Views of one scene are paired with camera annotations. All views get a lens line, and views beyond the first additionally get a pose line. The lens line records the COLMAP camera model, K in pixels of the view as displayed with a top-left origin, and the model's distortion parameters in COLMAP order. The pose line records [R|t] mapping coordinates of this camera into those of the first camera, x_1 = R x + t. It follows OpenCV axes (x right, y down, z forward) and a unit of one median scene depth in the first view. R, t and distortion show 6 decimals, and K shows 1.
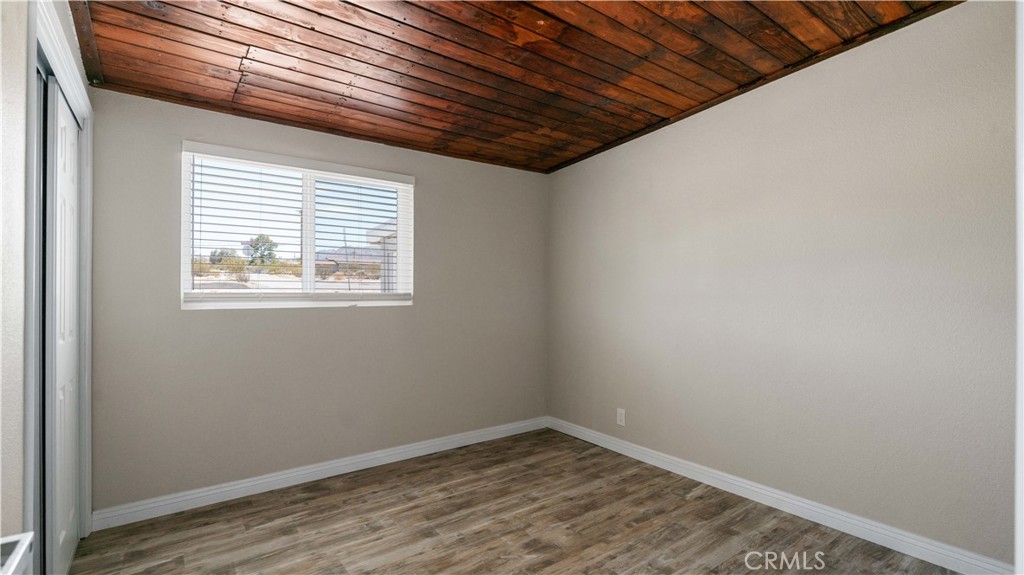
lens RADIAL K [[471.7, 0, 519.9], [0, 471.7, 291.8], [0, 0, 1]] dist [-0.016809, 0.006362]
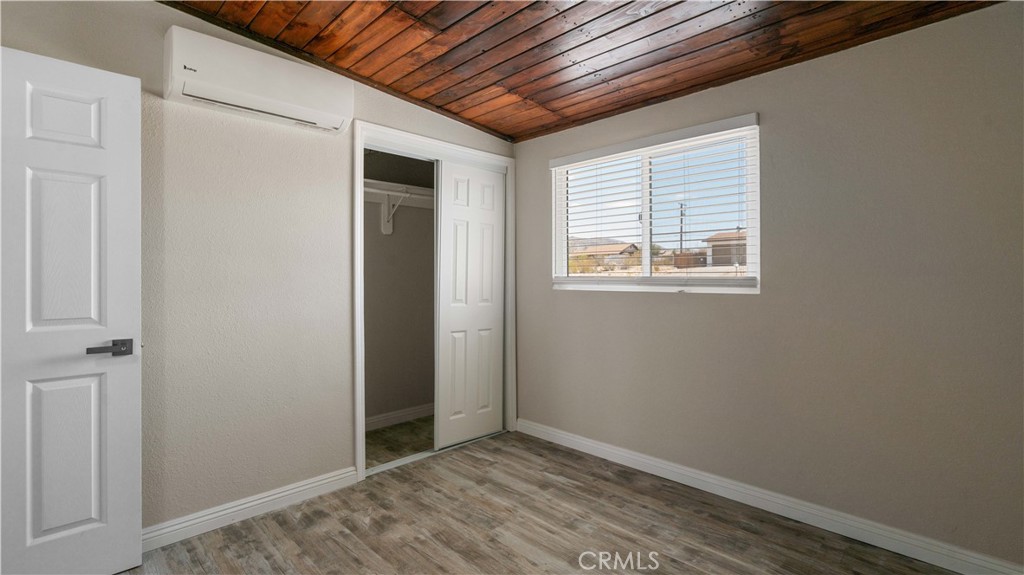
lens RADIAL K [[471.7, 0, 505.0], [0, 471.7, 282.3], [0, 0, 1]] dist [-0.016809, 0.006362]
pose [[0.106715, 0.009626, -0.994243, 0.557441], [0.001169, 0.999951, 0.009807, 0.004060], [0.994289, -0.002209, 0.106698, 0.697912]]
